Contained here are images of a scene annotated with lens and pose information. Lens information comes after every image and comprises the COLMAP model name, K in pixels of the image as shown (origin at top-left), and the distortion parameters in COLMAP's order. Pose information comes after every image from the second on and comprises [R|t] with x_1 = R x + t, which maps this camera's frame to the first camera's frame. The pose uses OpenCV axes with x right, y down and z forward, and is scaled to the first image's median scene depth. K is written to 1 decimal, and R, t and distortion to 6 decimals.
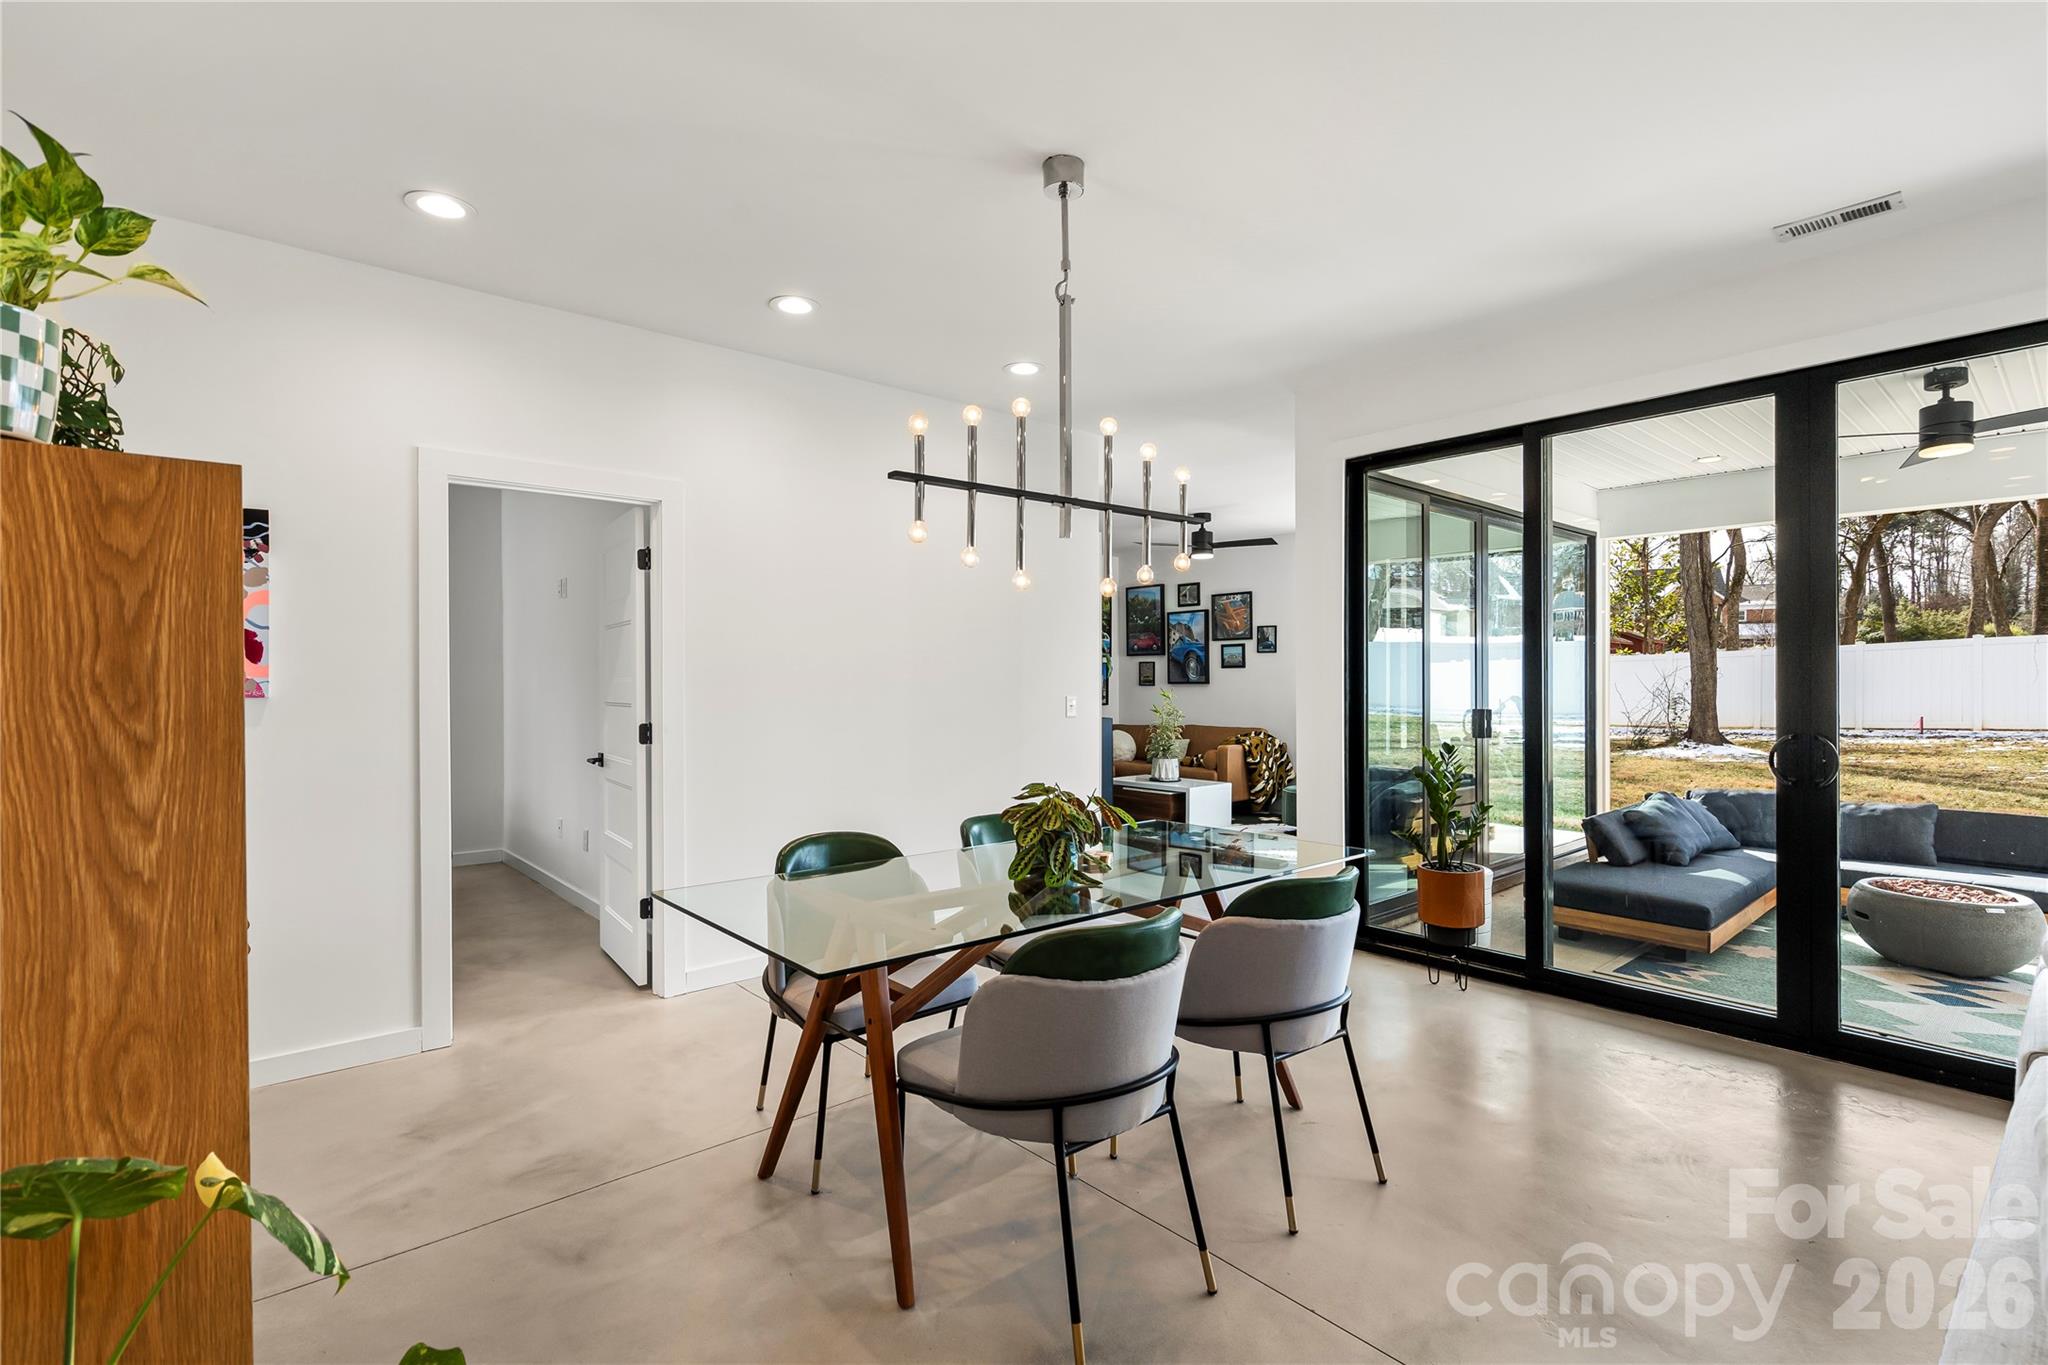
lens RADIAL K [[926.1, 0, 1025.2], [0, 926.1, 686.9], [0, 0, 1]] dist [-0.002752, -0.000026]
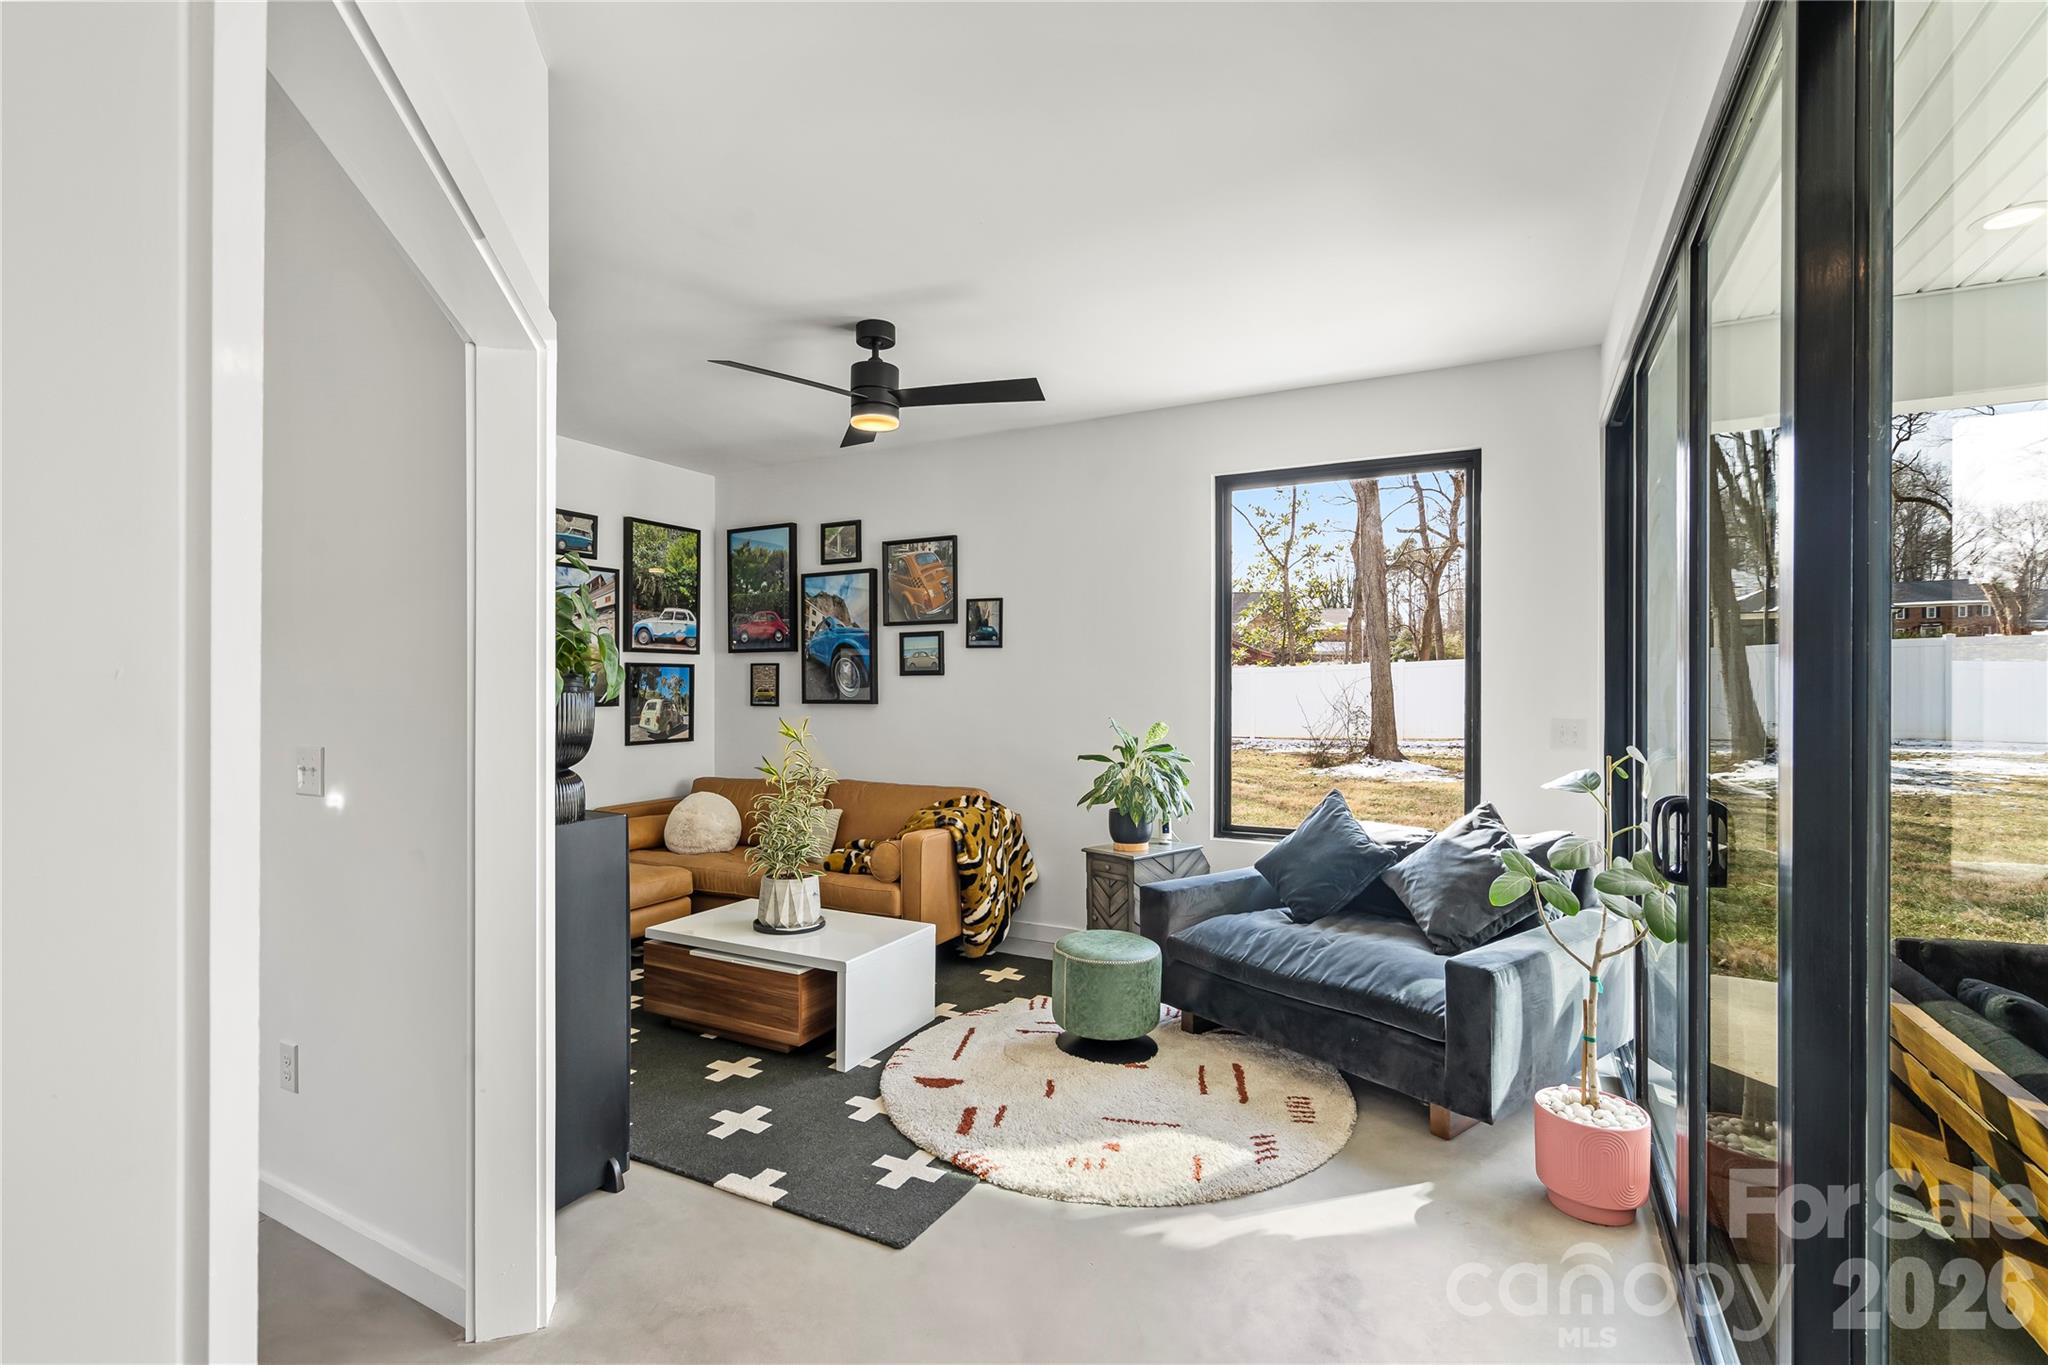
lens RADIAL K [[932.7, 0, 1026.3], [0, 932.7, 692.1], [0, 0, 1]] dist [-0.007569, 0.001032]
pose [[0.929723, 0.002423, 0.368251, 0.079480], [-0.001633, 0.999996, -0.002457, -0.009503], [-0.368255, 0.001683, 0.929723, 0.467968]]
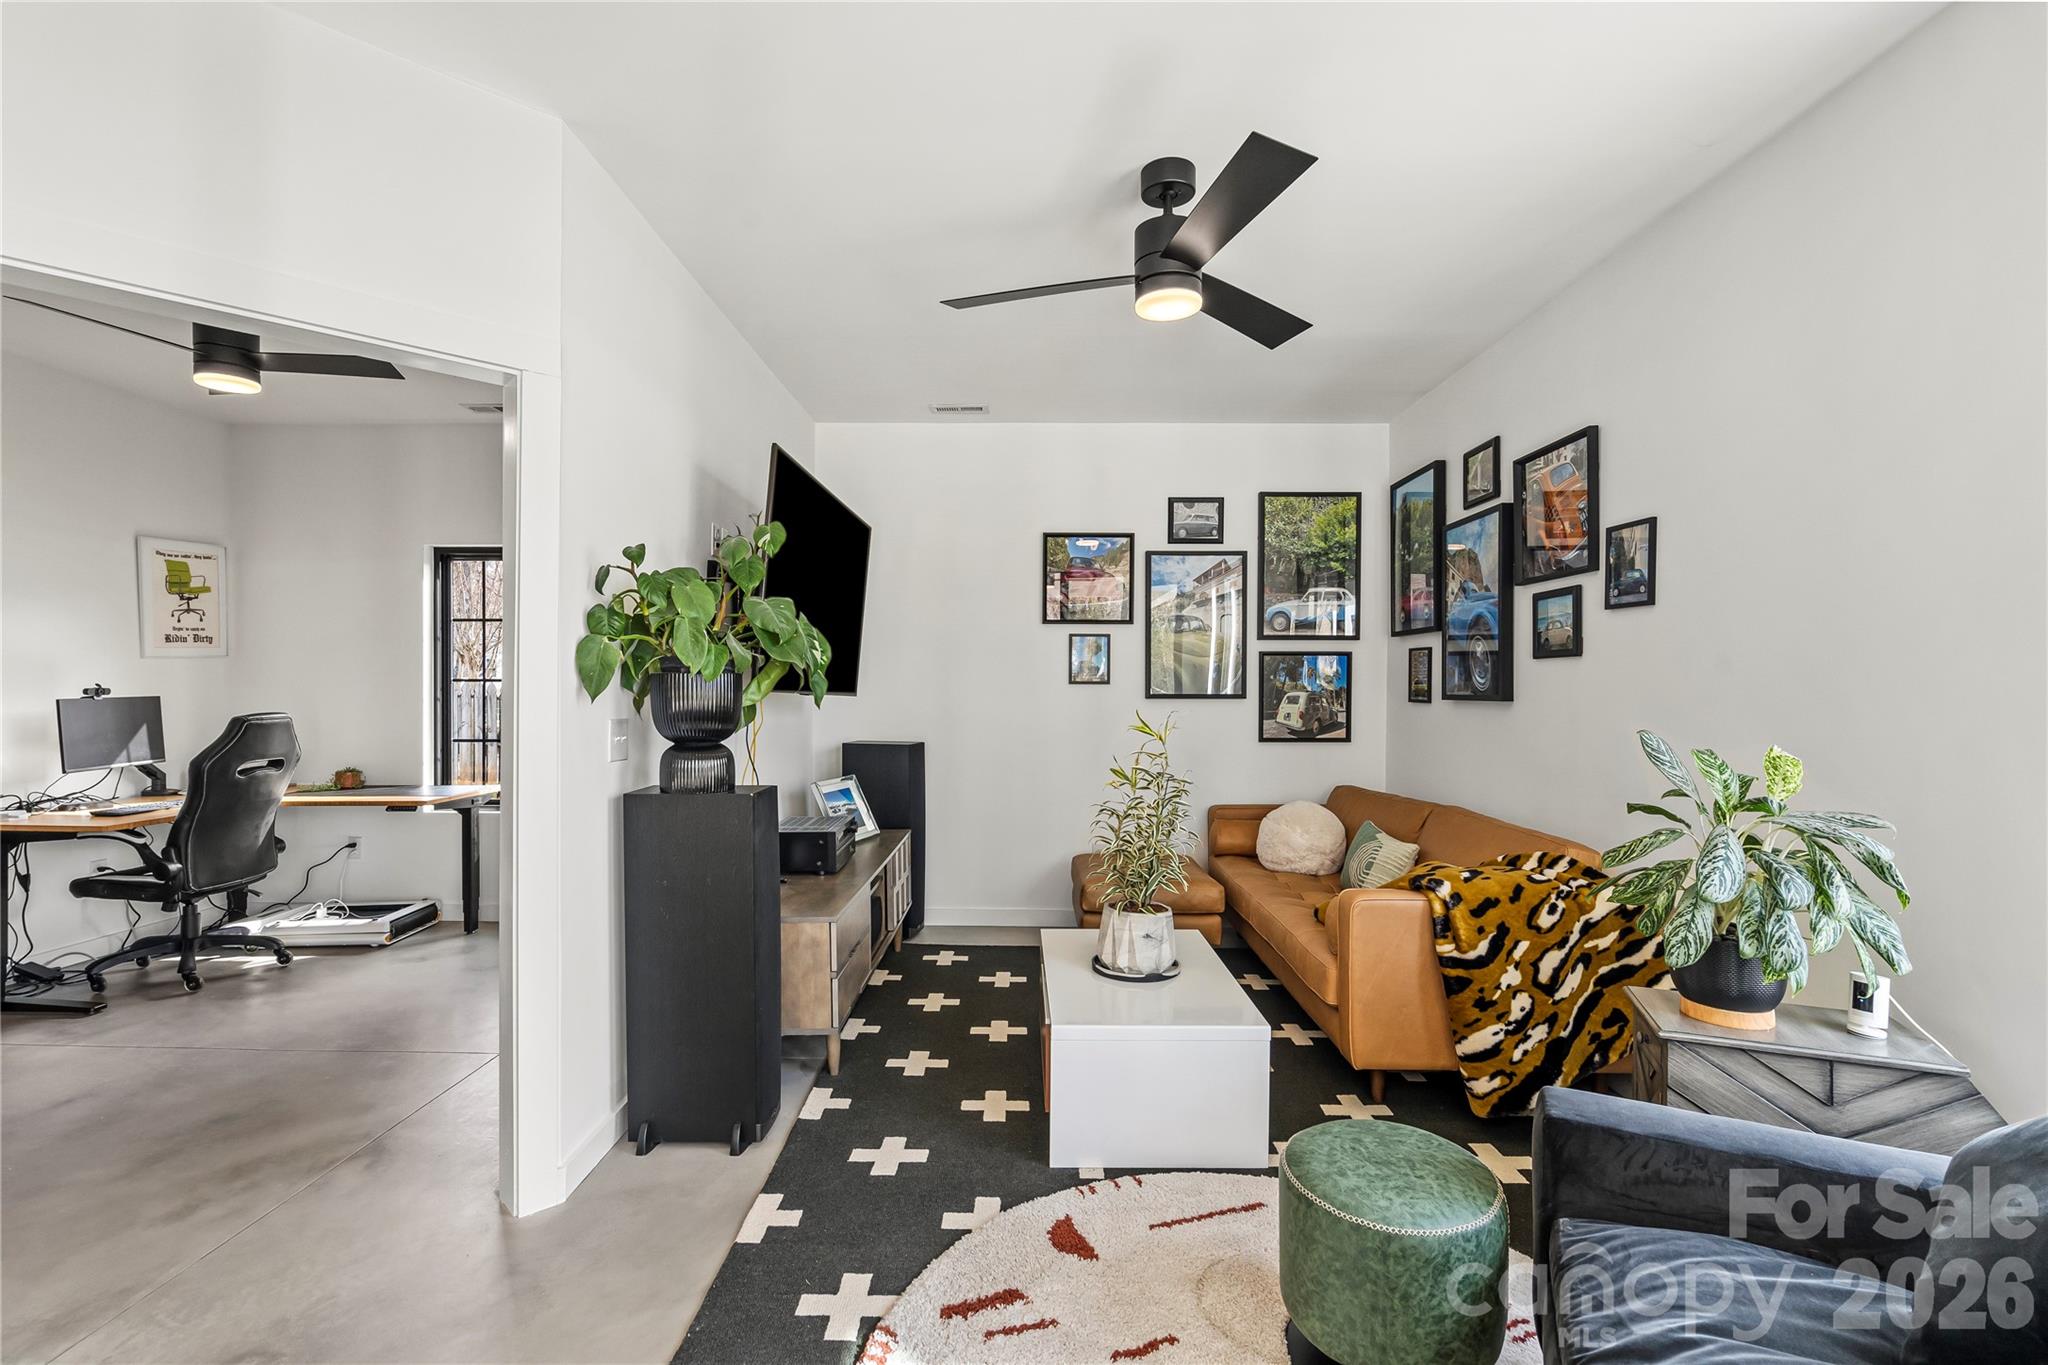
lens RADIAL K [[932.7, 0, 1026.3], [0, 932.7, 692.1], [0, 0, 1]] dist [-0.007569, 0.001032]
pose [[0.747929, 0.013506, -0.663642, 0.311857], [-0.014038, 0.999891, 0.004528, -0.006210], [0.663631, 0.005929, 0.748037, 0.608267]]
